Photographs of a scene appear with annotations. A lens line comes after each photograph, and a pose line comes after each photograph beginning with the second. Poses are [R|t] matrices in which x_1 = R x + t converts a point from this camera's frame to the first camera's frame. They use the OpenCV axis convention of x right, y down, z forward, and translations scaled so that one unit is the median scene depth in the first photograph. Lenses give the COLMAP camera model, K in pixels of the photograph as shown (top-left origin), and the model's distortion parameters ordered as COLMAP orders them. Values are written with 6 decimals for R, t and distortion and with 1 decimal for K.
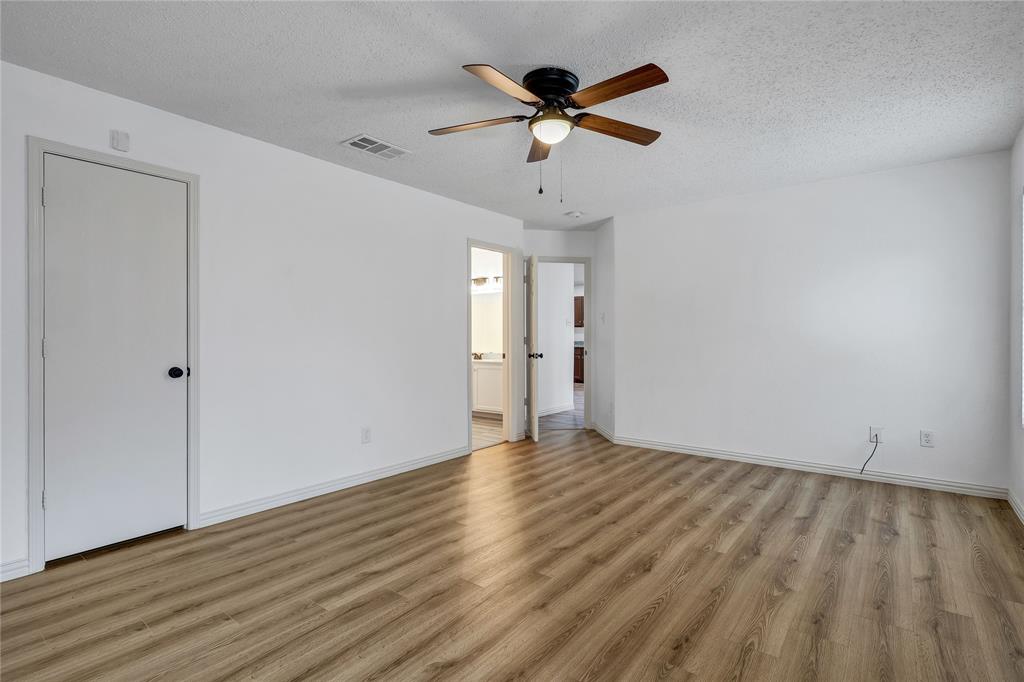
lens RADIAL K [[481.8, 0, 512.2], [0, 481.8, 340.2], [0, 0, 1]] dist [-0.000092, -0.000411]
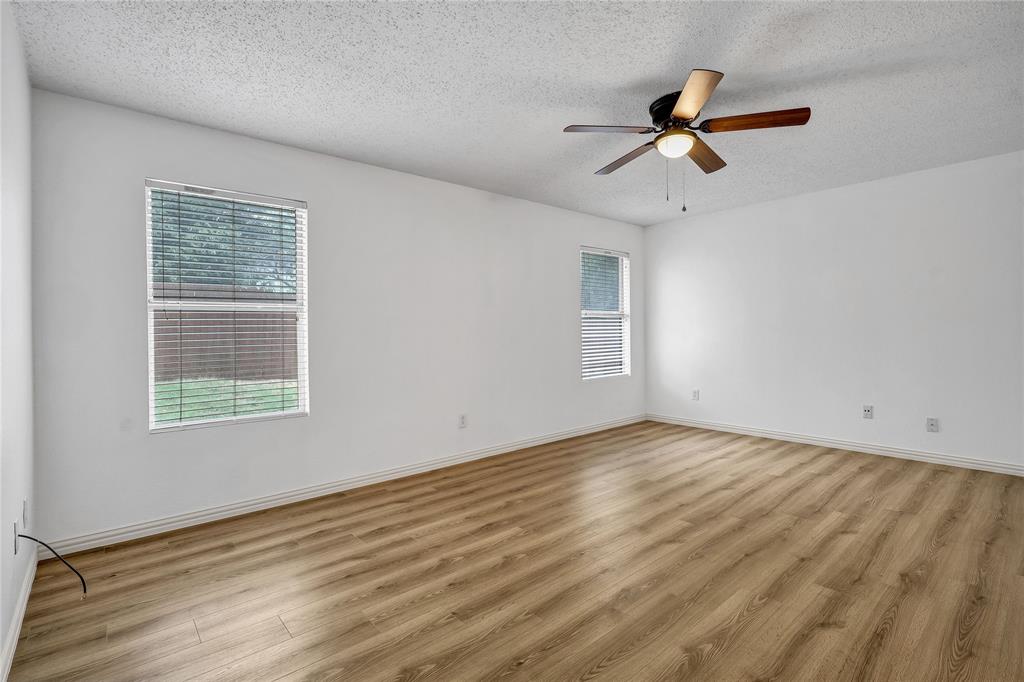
lens RADIAL K [[481.8, 0, 511.3], [0, 481.8, 335.5], [0, 0, 1]] dist [-0.000092, -0.000411]
pose [[-0.984542, 0.015769, 0.174440, 0.250617], [0.018055, 0.999771, 0.011525, -0.004775], [-0.174218, 0.014496, -0.984600, 2.025293]]
